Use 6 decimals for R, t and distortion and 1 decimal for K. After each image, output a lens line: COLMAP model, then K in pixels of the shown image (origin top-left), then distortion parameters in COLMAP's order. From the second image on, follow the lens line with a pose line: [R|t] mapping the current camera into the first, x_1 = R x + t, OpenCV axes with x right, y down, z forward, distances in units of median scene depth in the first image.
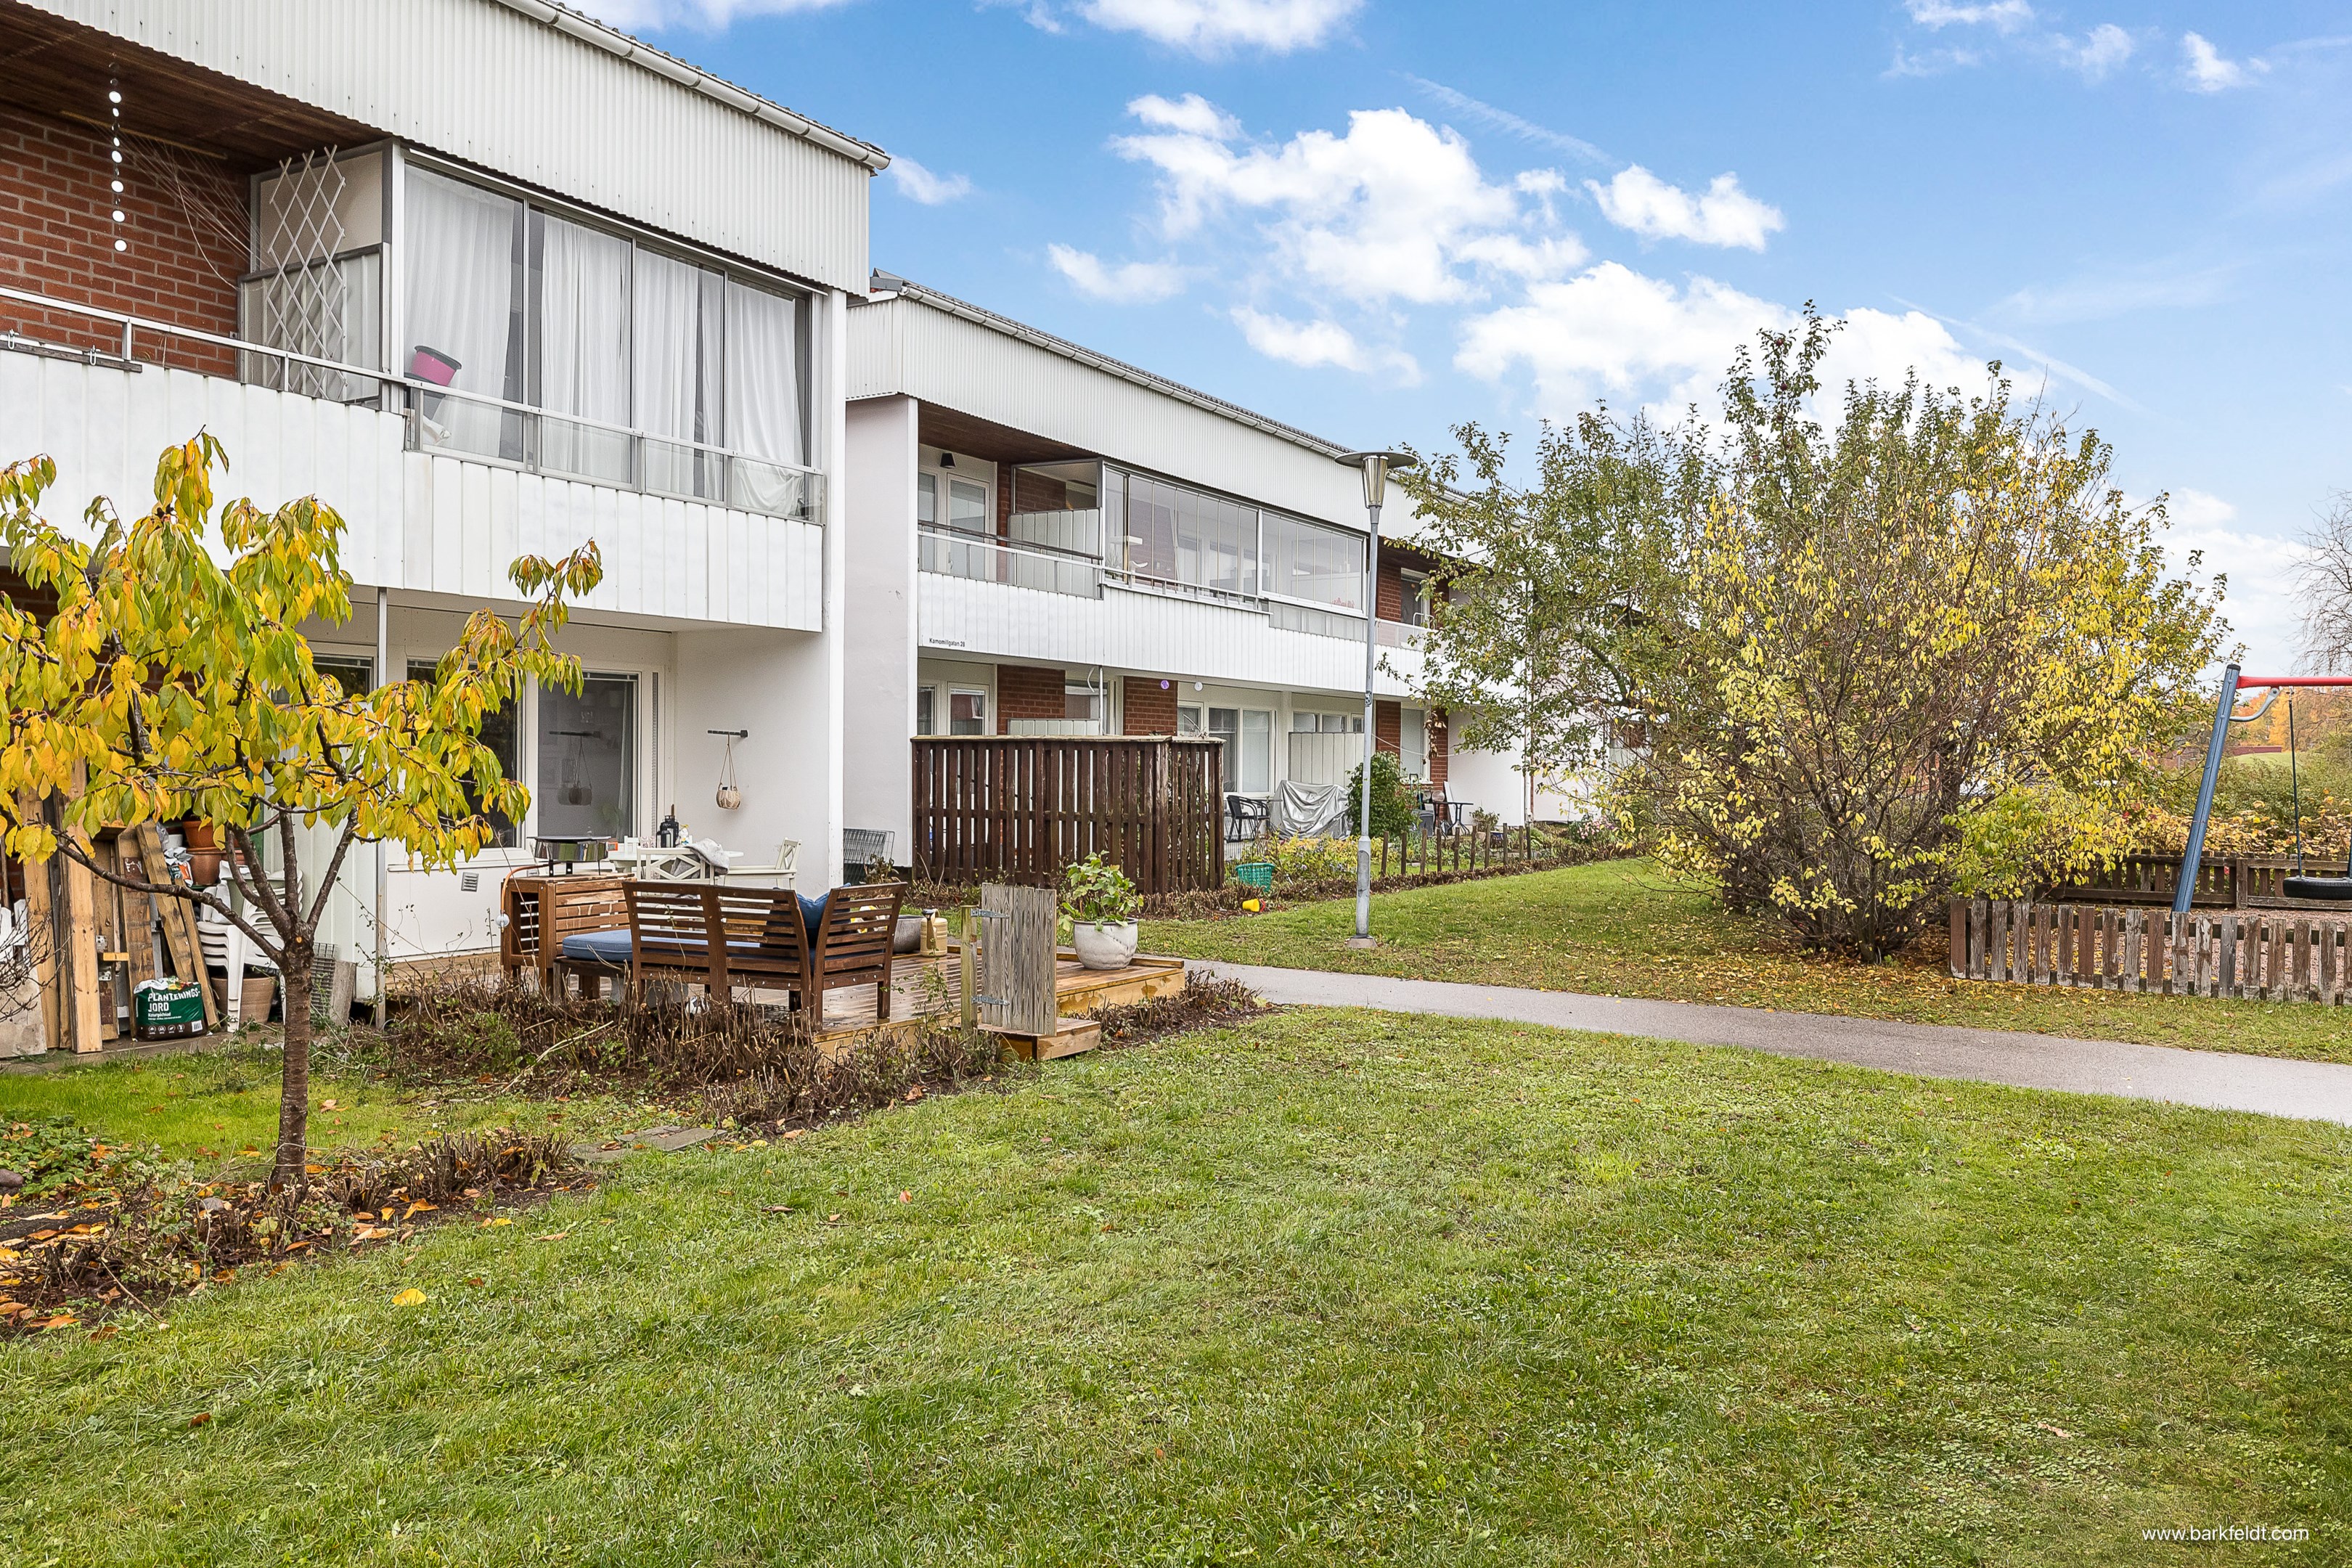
lens RADIAL K [[1813.5, 0, 1171.8], [0, 1813.5, 789.1], [0, 0, 1]] dist [0.059969, 0.005952]
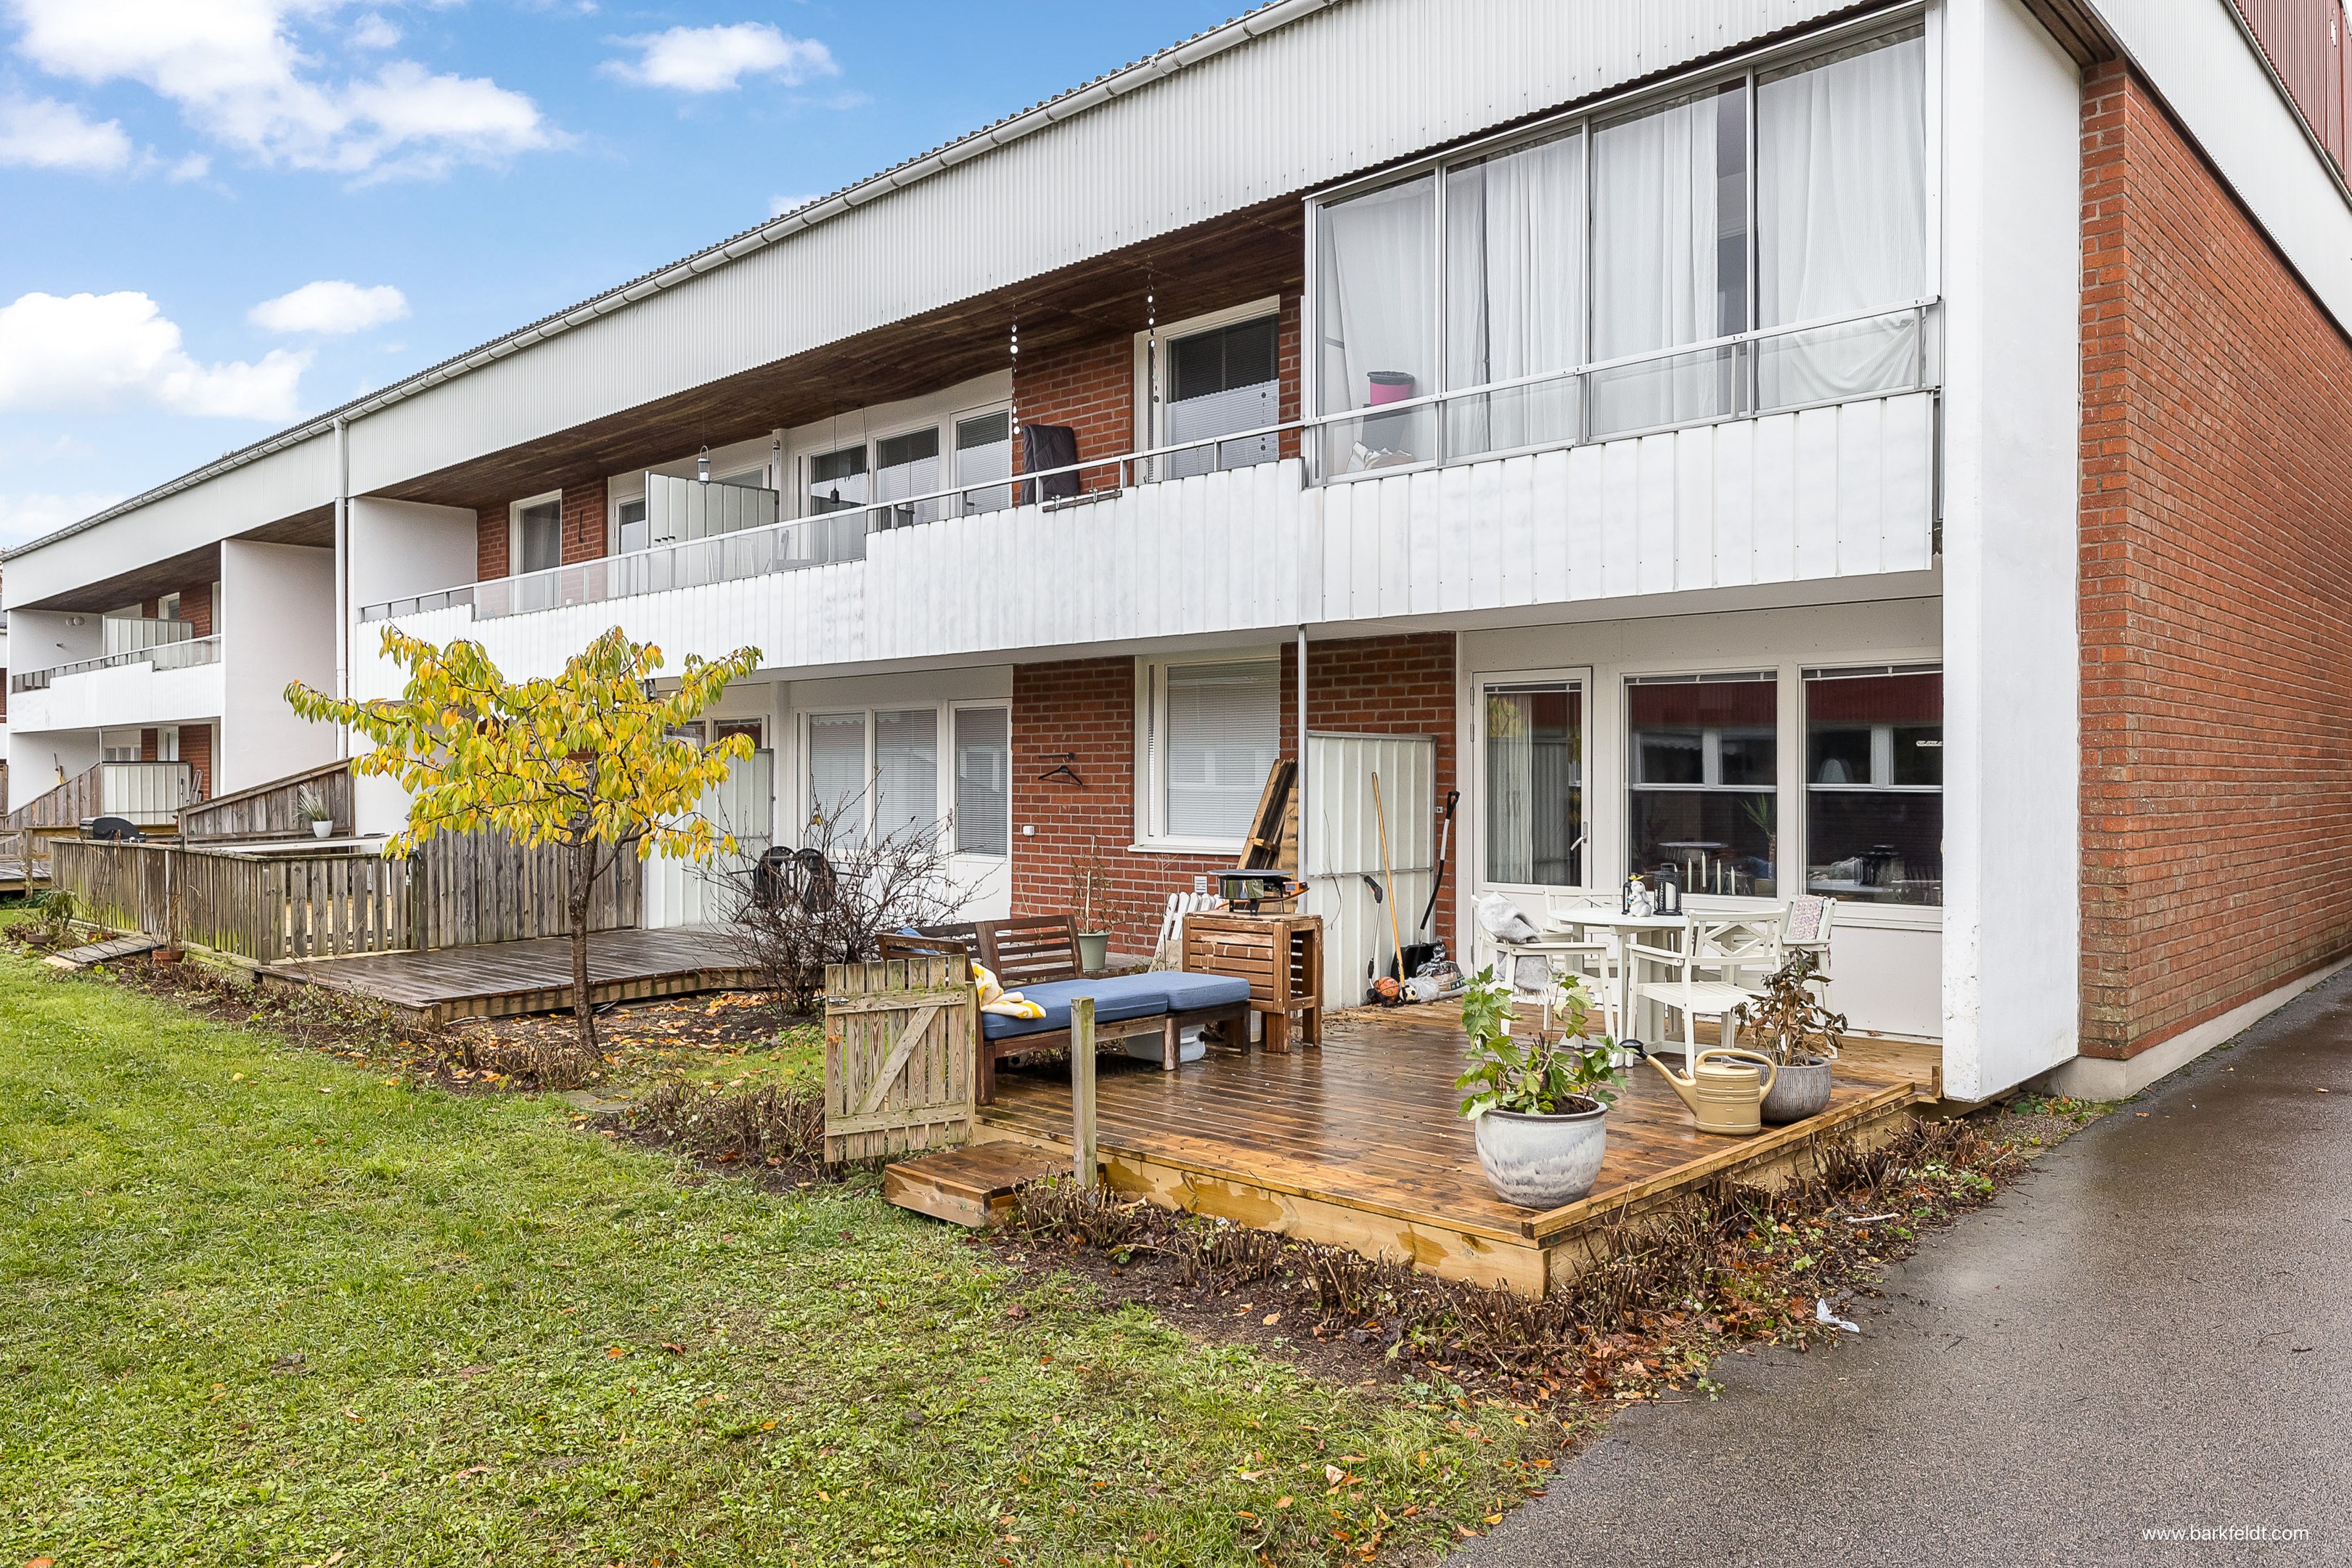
lens RADIAL K [[1646.8, 0, 1172.3], [0, 1646.8, 775.8], [0, 0, 1]] dist [0.006505, 0.004022]
pose [[-0.223316, -0.006932, -0.974721, 0.445254], [-0.010197, 0.999937, -0.004775, -0.016401], [0.974693, 0.008873, -0.223373, 1.009738]]
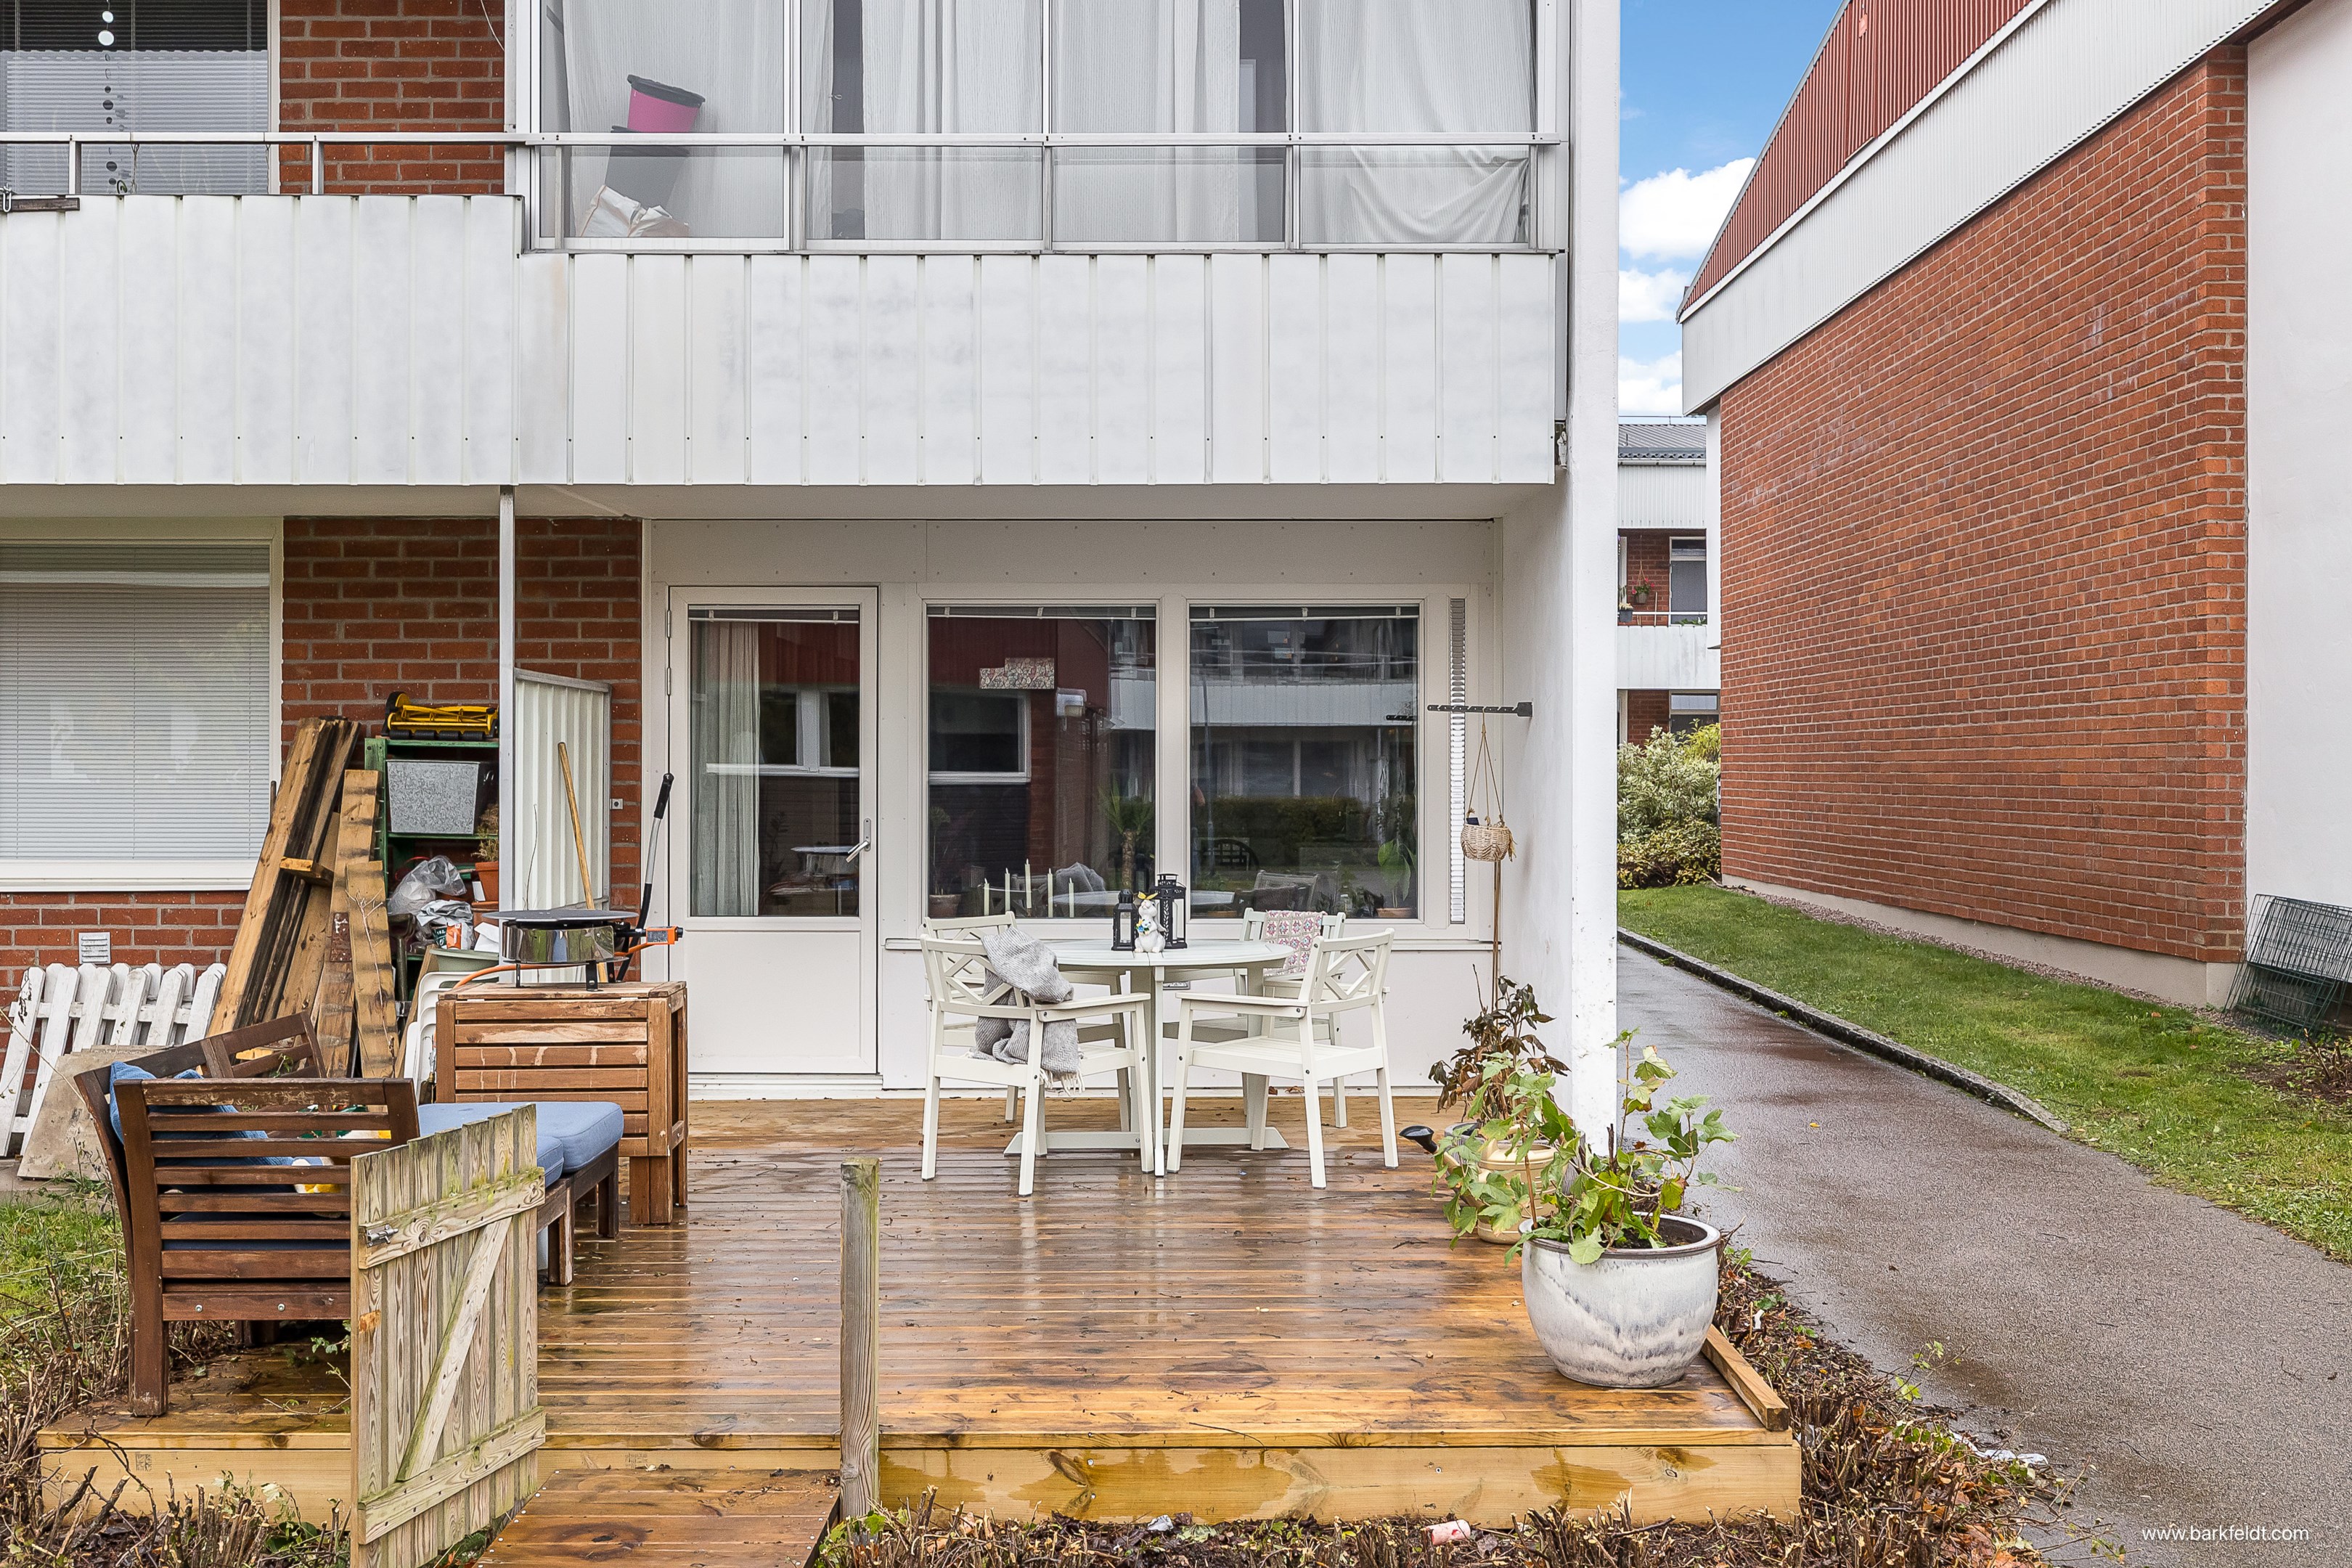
lens RADIAL K [[2263.2, 0, 1177.4], [0, 2263.2, 777.9], [0, 0, 1]] dist [0.004877, 0.000000]
pose [[0.518401, -0.000134, -0.855137, 0.288472], [-0.005293, 0.999980, -0.003365, -0.010814], [0.855121, 0.006271, 0.518390, 0.711336]]
